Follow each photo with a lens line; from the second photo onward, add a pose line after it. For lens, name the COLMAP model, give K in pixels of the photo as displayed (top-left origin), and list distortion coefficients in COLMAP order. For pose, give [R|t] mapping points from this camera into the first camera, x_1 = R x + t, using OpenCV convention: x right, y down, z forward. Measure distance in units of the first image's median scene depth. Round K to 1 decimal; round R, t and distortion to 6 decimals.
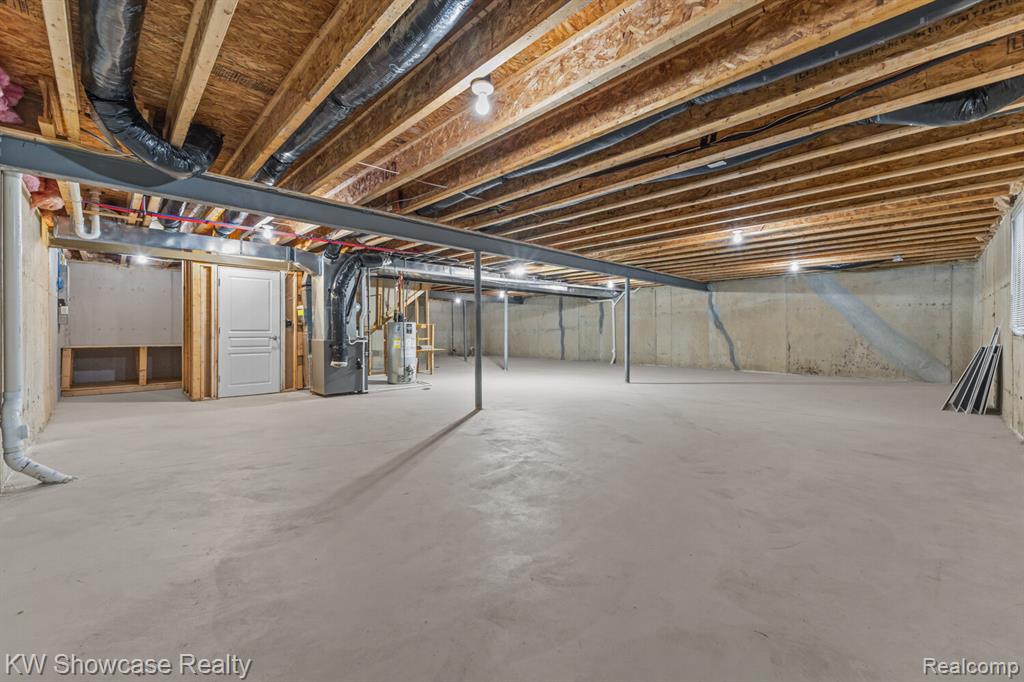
lens RADIAL K [[410.6, 0, 510.2], [0, 410.6, 335.8], [0, 0, 1]] dist [0.006704, -0.000261]
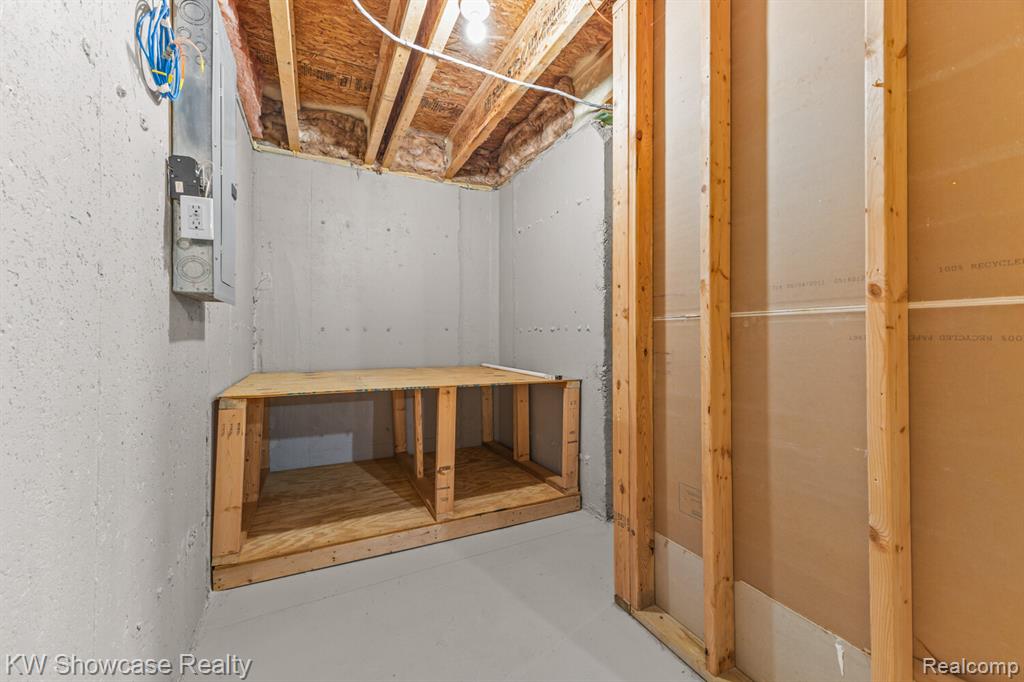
lens RADIAL K [[410.6, 0, 510.2], [0, 410.6, 335.8], [0, 0, 1]] dist [0.006704, -0.000261]
pose [[0.945304, 0.000536, -0.326191, -0.750418], [-0.004005, 0.999942, -0.009963, -0.005669], [0.326167, 0.010725, 0.945251, 0.739806]]
